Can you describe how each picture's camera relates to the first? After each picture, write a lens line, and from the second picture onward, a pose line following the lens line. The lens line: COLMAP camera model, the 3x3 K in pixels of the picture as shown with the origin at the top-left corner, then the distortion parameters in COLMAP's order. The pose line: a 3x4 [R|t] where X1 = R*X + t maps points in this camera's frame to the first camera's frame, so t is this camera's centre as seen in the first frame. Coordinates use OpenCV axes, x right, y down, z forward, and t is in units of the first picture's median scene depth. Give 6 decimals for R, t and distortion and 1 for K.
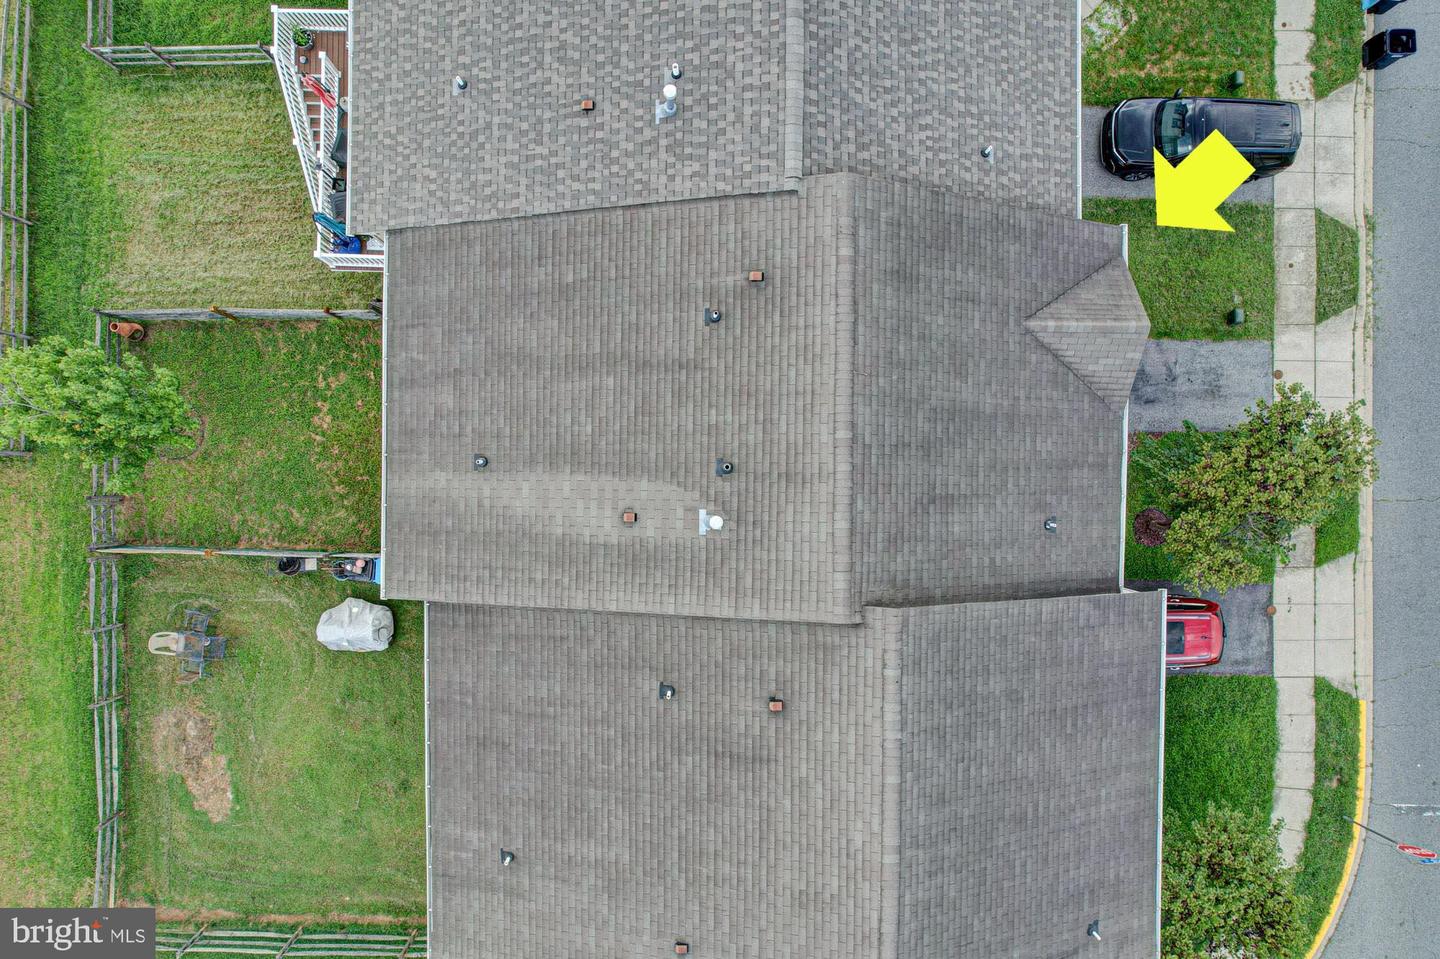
lens RADIAL K [[913.2, 0, 708.0], [0, 913.2, 493.8], [0, 0, 1]] dist [-0.070908, 0.063767]
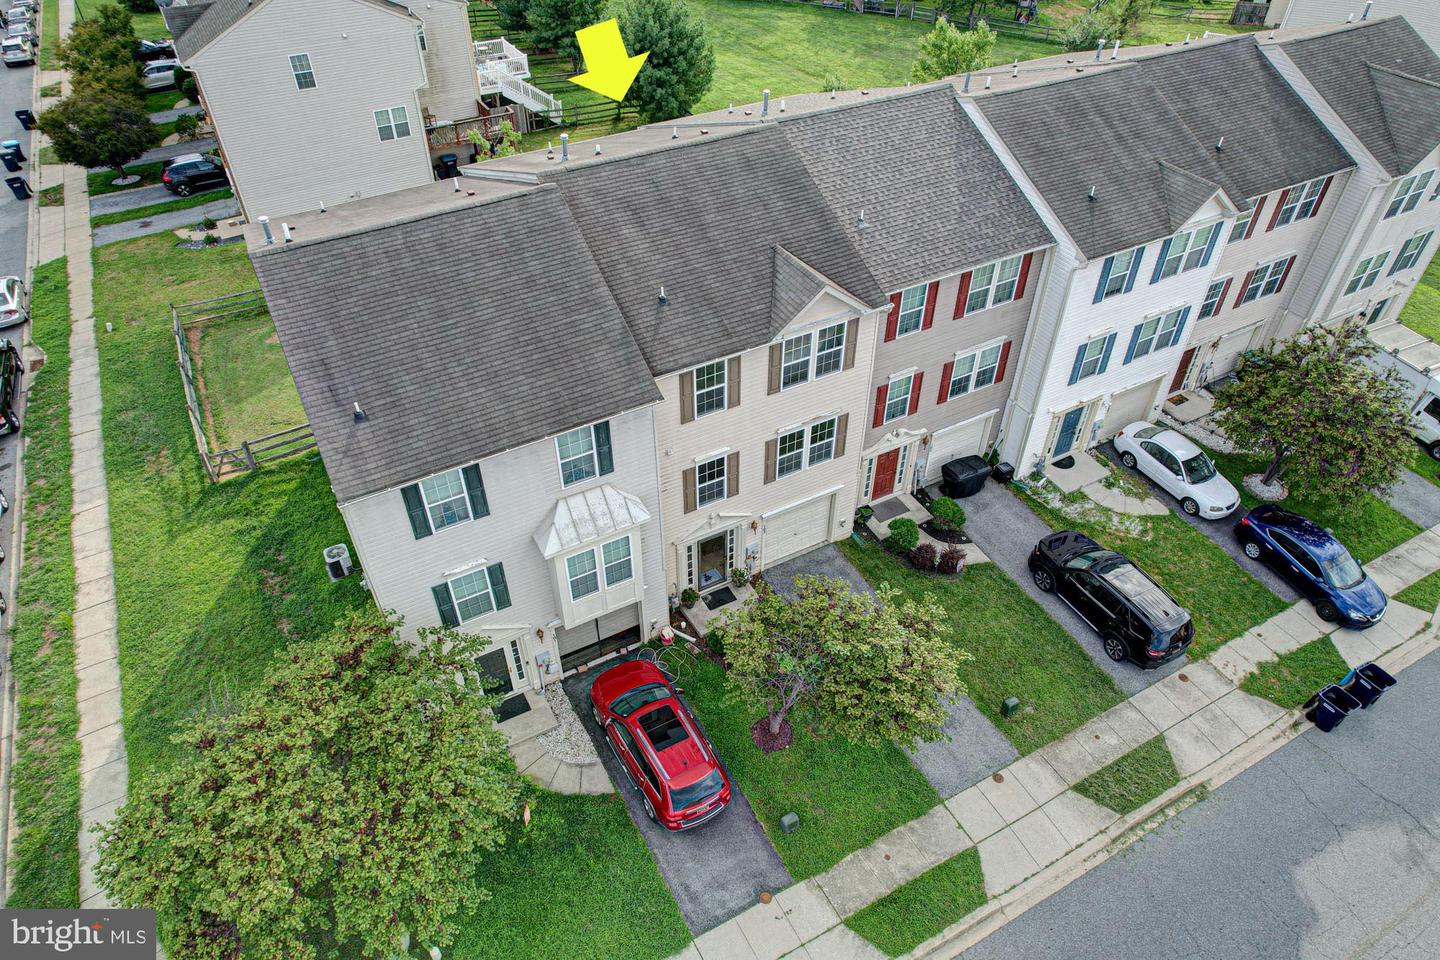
lens RADIAL K [[913.2, 0, 713.8], [0, 913.2, 500.6], [0, 0, 1]] dist [-0.070908, 0.063767]
pose [[0.487141, 0.589484, -0.644361, 0.914851], [-0.873302, 0.323697, -0.364093, 0.348293], [-0.006050, 0.740087, 0.672484, 0.200854]]
